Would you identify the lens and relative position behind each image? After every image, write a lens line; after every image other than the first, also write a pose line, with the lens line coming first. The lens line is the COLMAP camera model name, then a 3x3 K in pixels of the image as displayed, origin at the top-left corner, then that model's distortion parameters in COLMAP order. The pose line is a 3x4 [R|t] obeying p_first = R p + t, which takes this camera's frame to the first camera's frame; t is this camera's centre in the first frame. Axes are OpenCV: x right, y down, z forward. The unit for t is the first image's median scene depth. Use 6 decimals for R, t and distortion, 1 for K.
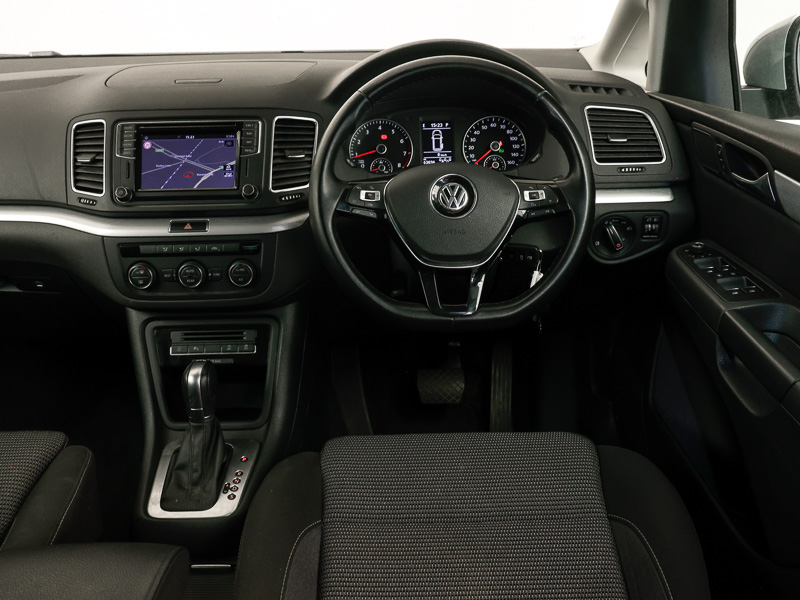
lens RADIAL K [[673.4, 0, 400.7], [0, 673.4, 293.6], [0, 0, 1]] dist [-0.008102, 0.005220]
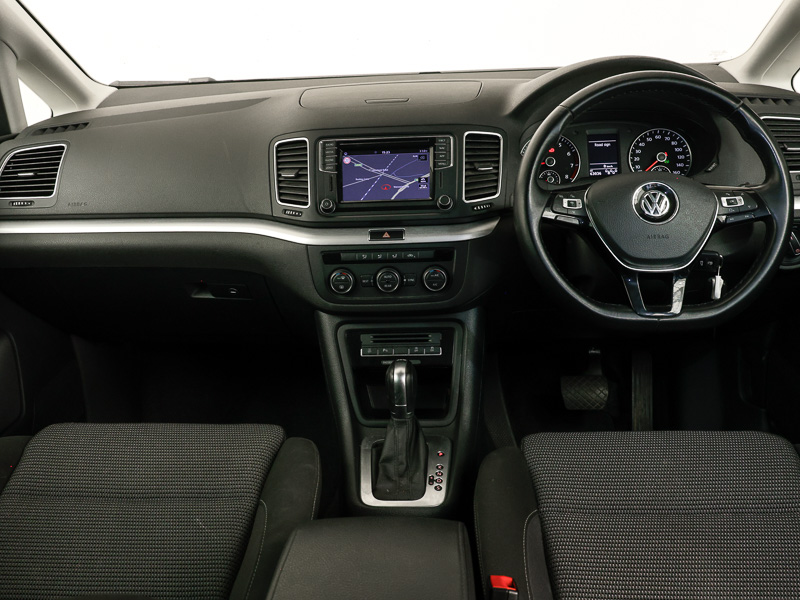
lens RADIAL K [[673.4, 0, 403.2], [0, 673.4, 295.1], [0, 0, 1]] dist [-0.008102, 0.005220]
pose [[0.997416, -0.001906, -0.071812, -0.208571], [0.000037, 0.999662, -0.026015, 0.023054], [0.071838, 0.025945, 0.997079, -0.063199]]
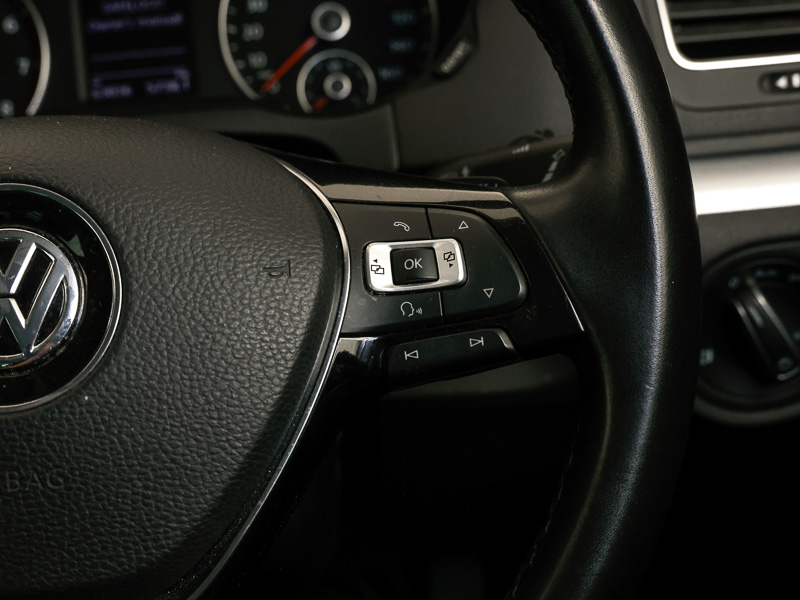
lens RADIAL K [[1117.0, 0, 405.1], [0, 1117.0, 298.7], [0, 0, 1]] dist [0.036452, 0.000000]
pose [[0.995124, -0.081694, 0.055274, 0.155508], [0.079709, 0.996123, 0.037215, -0.131056], [-0.058100, -0.032628, 0.997777, 0.581756]]
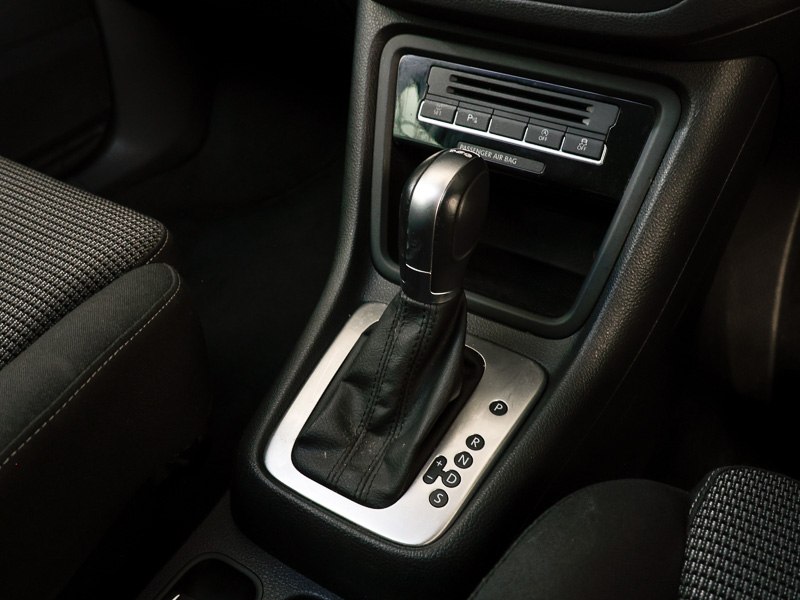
lens RADIAL K [[655.8, 0, 401.0], [0, 655.8, 300.6], [0, 0, 1]] dist [-0.015635, -0.005475]
pose [[0.846913, 0.352407, -0.398181, -0.138292], [-0.193810, 0.901909, 0.386002, 0.035017], [0.495152, -0.249738, 0.832139, 0.618879]]
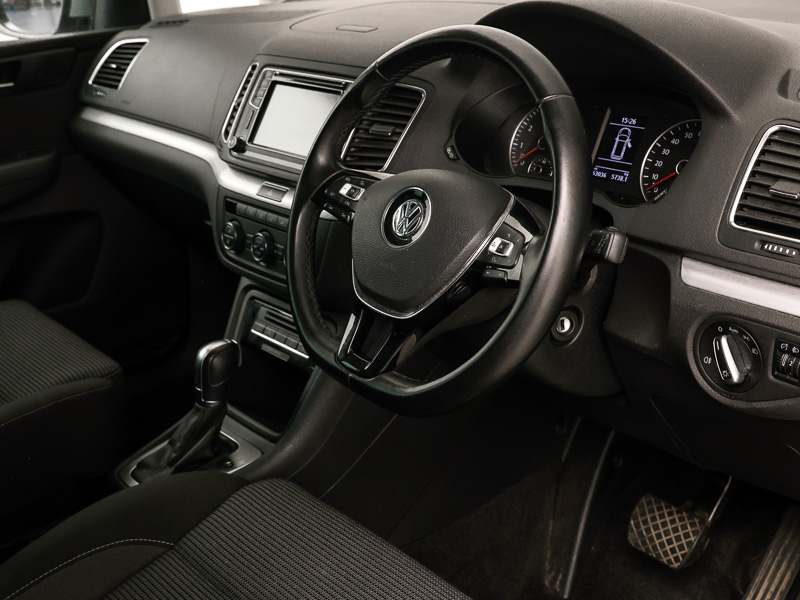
lens RADIAL K [[1005.1, 0, 404.0], [0, 1005.1, 301.1], [0, 0, 1]] dist [0.004528, 0.000000]
pose [[0.646112, 0.268025, -0.714634, 0.755978], [-0.273331, 0.955468, 0.111227, -0.154412], [0.712622, 0.123467, 0.690599, 0.231637]]
